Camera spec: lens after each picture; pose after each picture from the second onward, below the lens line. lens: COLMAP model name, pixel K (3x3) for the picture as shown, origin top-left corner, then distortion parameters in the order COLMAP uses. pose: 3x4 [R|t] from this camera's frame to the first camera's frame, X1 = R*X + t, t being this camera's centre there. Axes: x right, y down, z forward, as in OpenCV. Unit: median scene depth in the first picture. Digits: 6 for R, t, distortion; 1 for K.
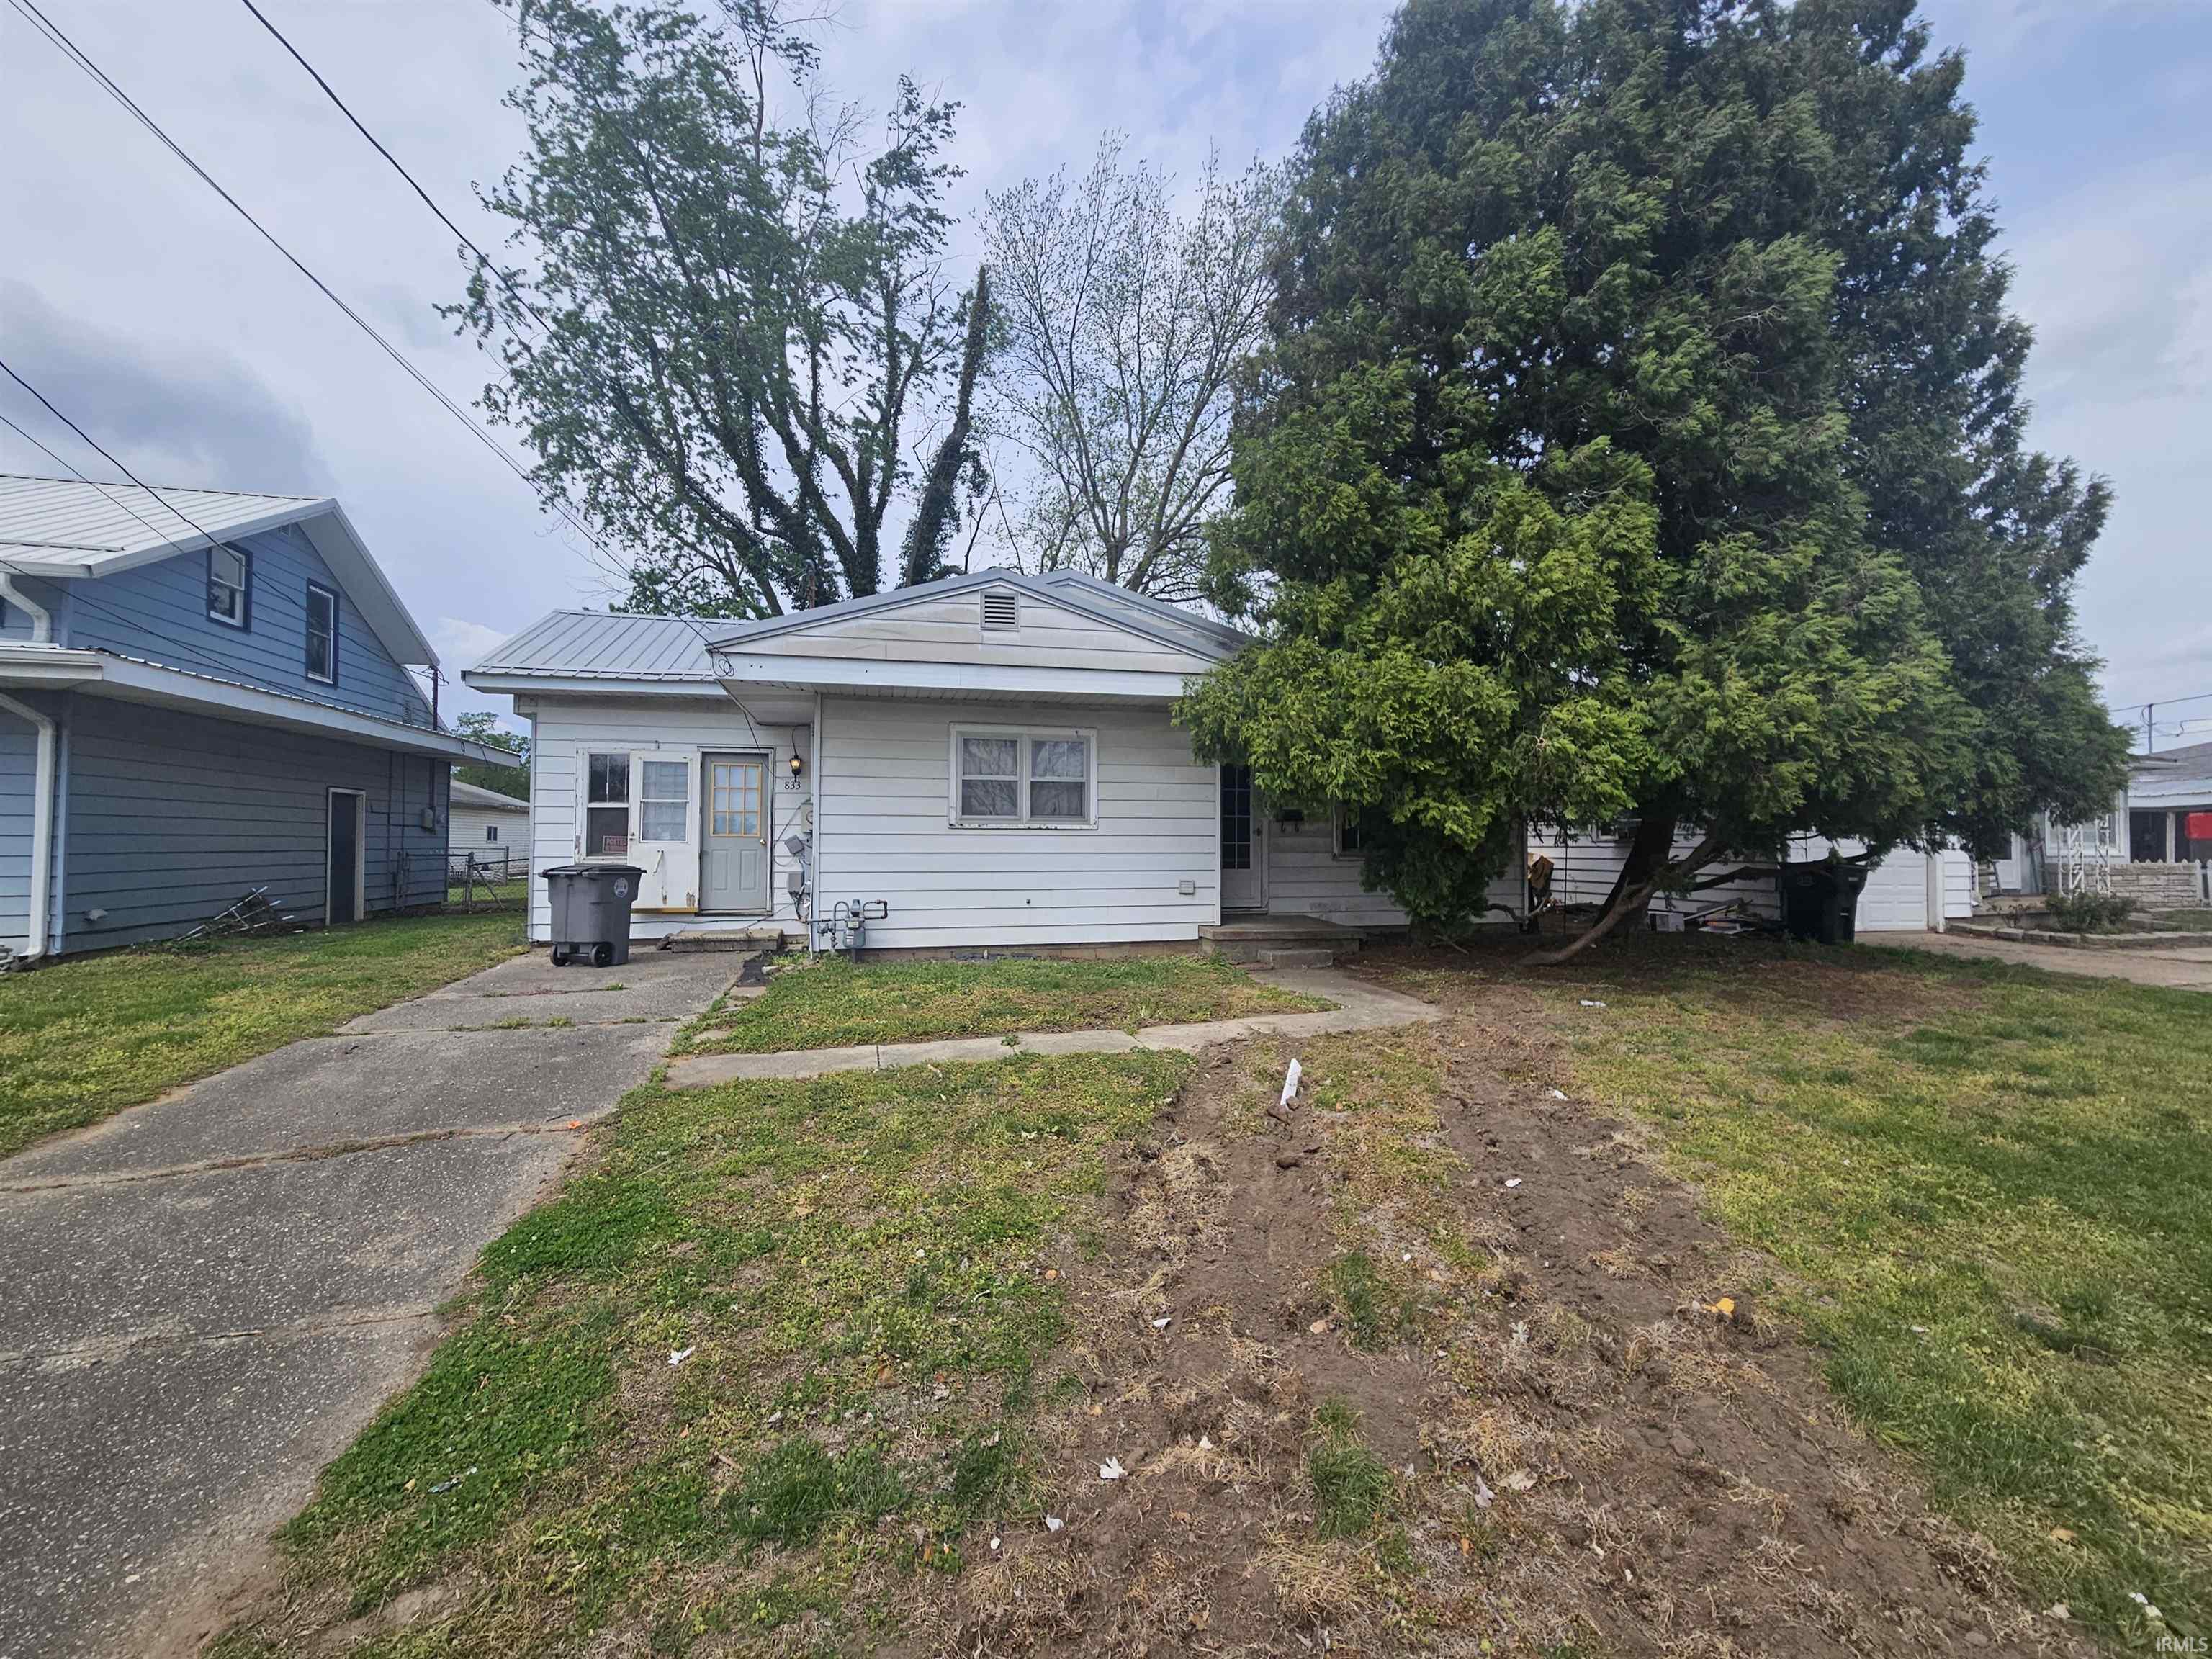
lens RADIAL K [[907.5, 0, 1106.0], [0, 907.5, 829.5], [0, 0, 1]] dist [0.003209, -0.000027]
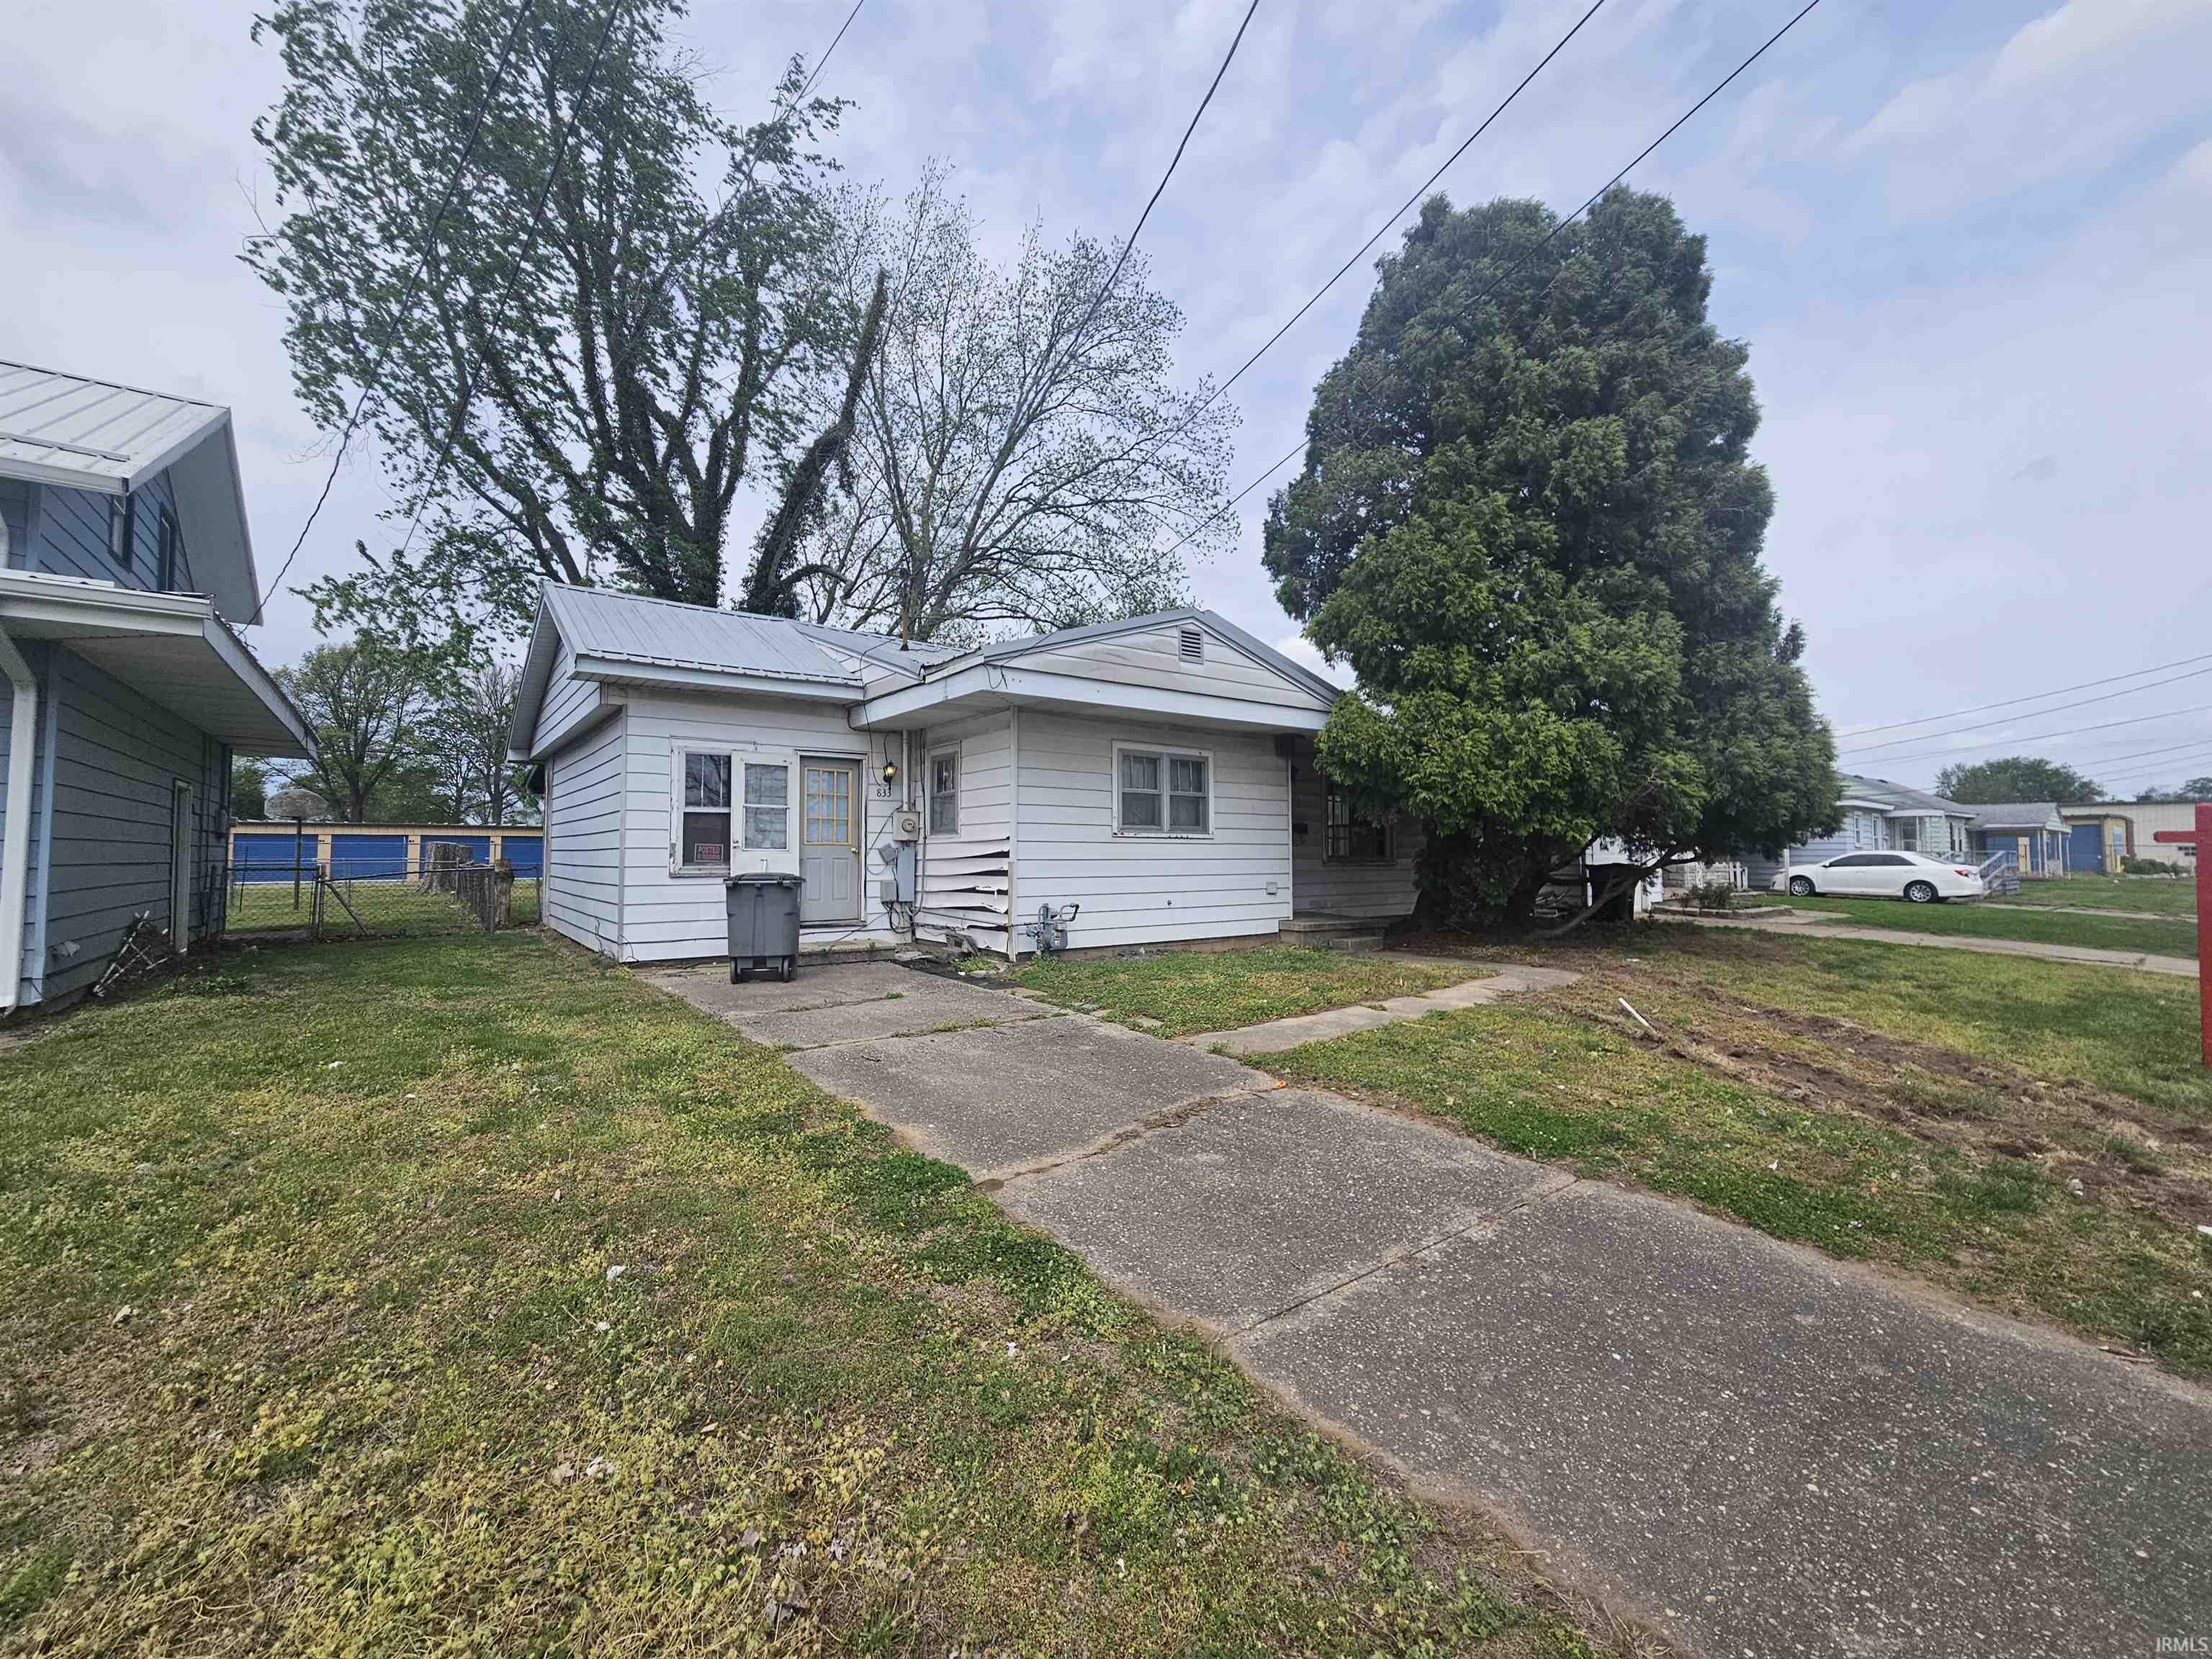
lens RADIAL K [[910.0, 0, 1116.5], [0, 910.0, 819.2], [0, 0, 1]] dist [0.002795, 0.000071]
pose [[0.918726, 0.012930, 0.394684, -0.576376], [-0.002885, 0.999657, -0.026035, 0.005941], [-0.394885, 0.022780, 0.918448, -0.004005]]
